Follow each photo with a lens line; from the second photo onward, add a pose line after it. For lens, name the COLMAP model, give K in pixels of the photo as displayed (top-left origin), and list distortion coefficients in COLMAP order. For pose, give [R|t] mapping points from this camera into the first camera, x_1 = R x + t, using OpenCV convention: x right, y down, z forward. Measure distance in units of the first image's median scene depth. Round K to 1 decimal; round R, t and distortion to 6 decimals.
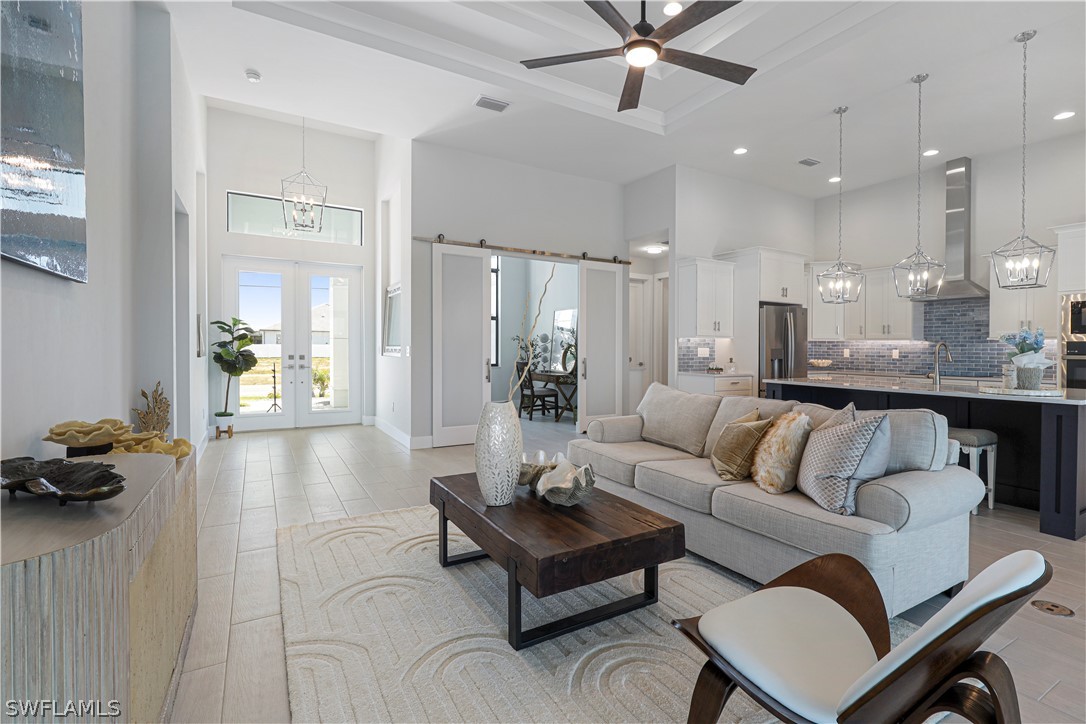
lens RADIAL K [[504.5, 0, 565.6], [0, 504.5, 358.4], [0, 0, 1]] dist [0.000712, 0.000029]
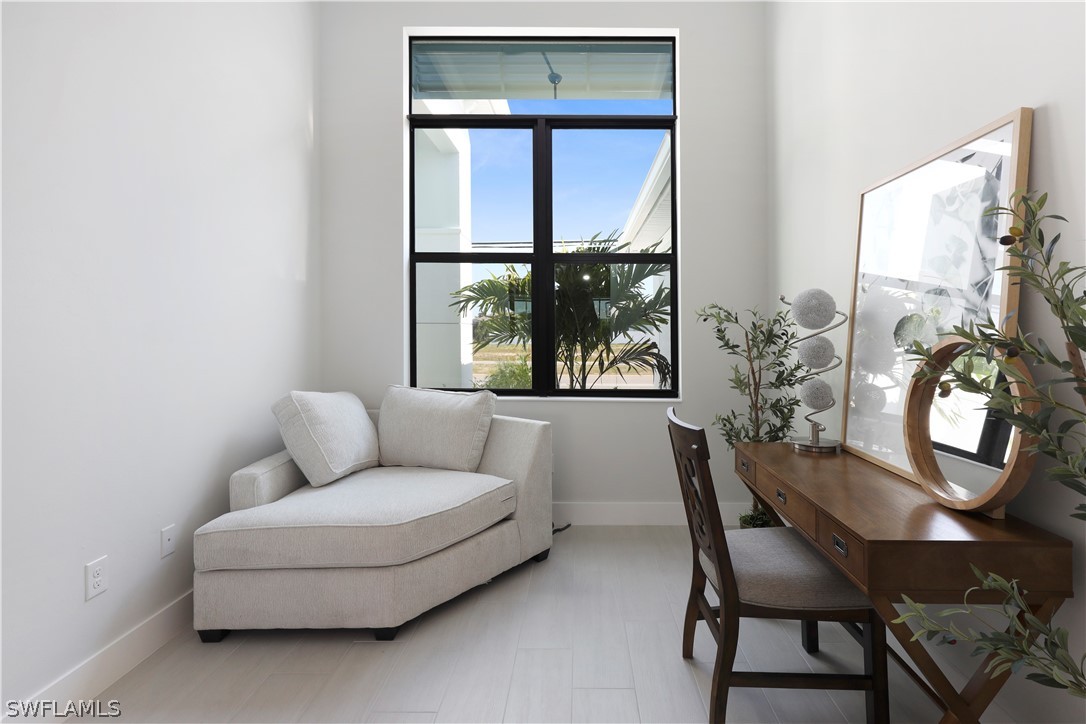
lens RADIAL K [[513.1, 0, 581.3], [0, 513.1, 320.8], [0, 0, 1]] dist [0.000352, -0.000104]
pose [[0.860260, -0.015430, -0.509623, -0.017446], [-0.009218, 0.998908, -0.045804, -0.028413], [0.509773, 0.044101, 0.859178, 0.952585]]
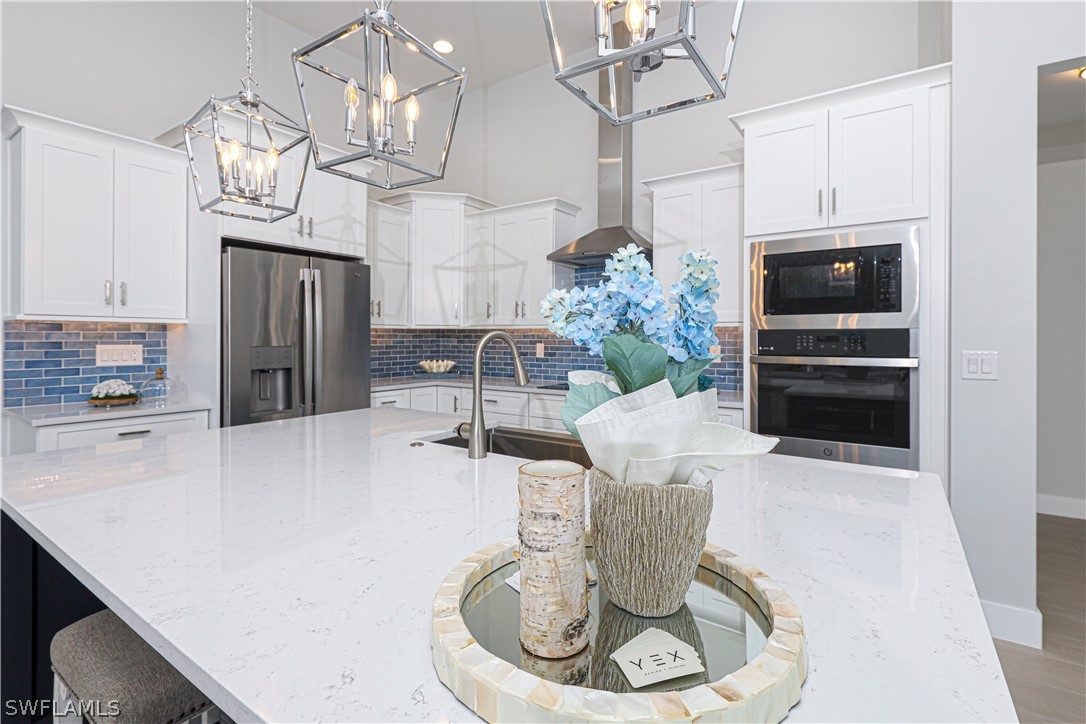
lens RADIAL K [[509.3, 0, 549.9], [0, 509.3, 325.5], [0, 0, 1]] dist [0.001431, 0.000621]
pose [[0.908538, 0.003086, 0.417791, 0.411273], [0.014306, 0.999157, -0.038490, -0.014939], [-0.417558, 0.040946, 0.907727, 0.437142]]
